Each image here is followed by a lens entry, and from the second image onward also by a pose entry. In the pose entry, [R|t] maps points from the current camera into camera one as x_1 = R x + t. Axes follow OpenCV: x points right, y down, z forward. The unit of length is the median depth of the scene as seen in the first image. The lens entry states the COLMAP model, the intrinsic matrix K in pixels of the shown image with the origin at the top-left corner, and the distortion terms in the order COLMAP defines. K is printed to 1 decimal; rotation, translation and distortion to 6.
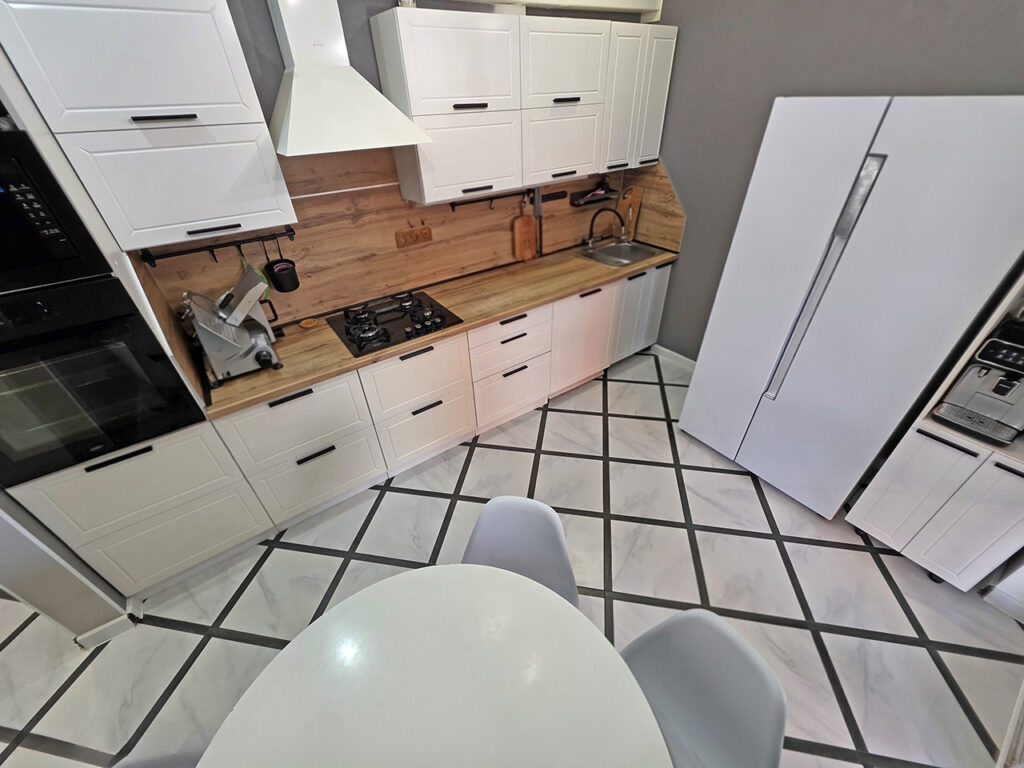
lens RADIAL K [[409.1, 0, 514.1], [0, 409.1, 386.1], [0, 0, 1]] dist [0.008313, -0.000748]
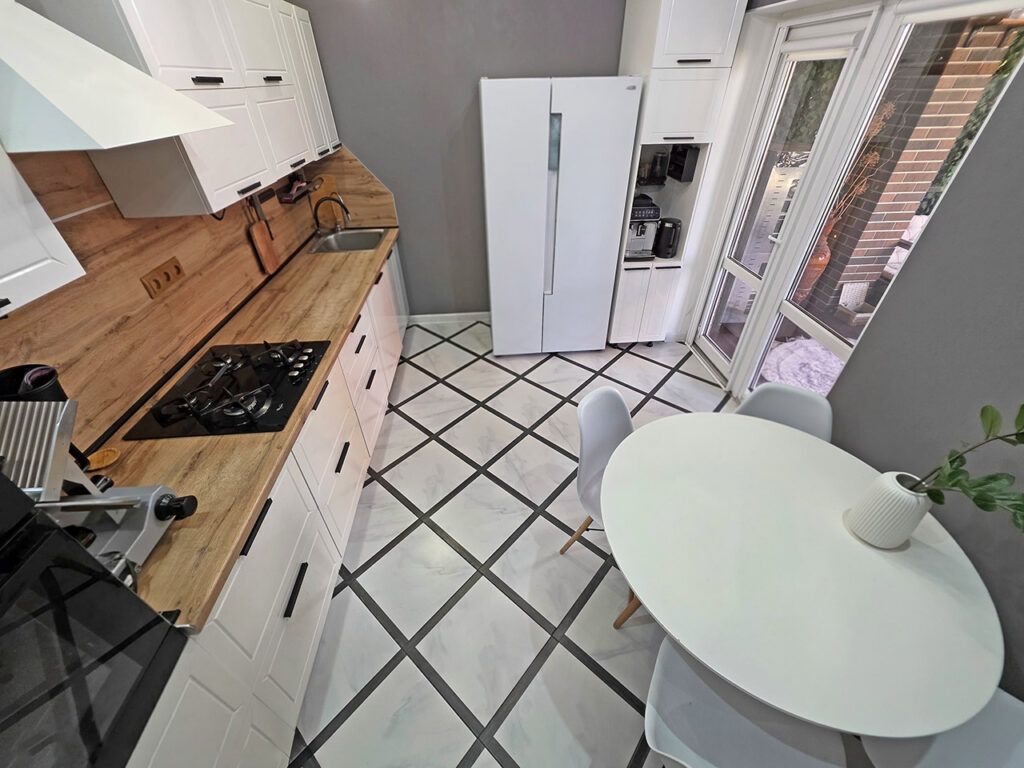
lens RADIAL K [[409.1, 0, 515.4], [0, 409.1, 385.9], [0, 0, 1]] dist [0.008313, -0.000748]
pose [[0.516595, -0.497148, 0.697118, -0.510654], [0.501412, 0.835616, 0.224349, -0.072427], [-0.694058, 0.233646, 0.680951, 0.170209]]
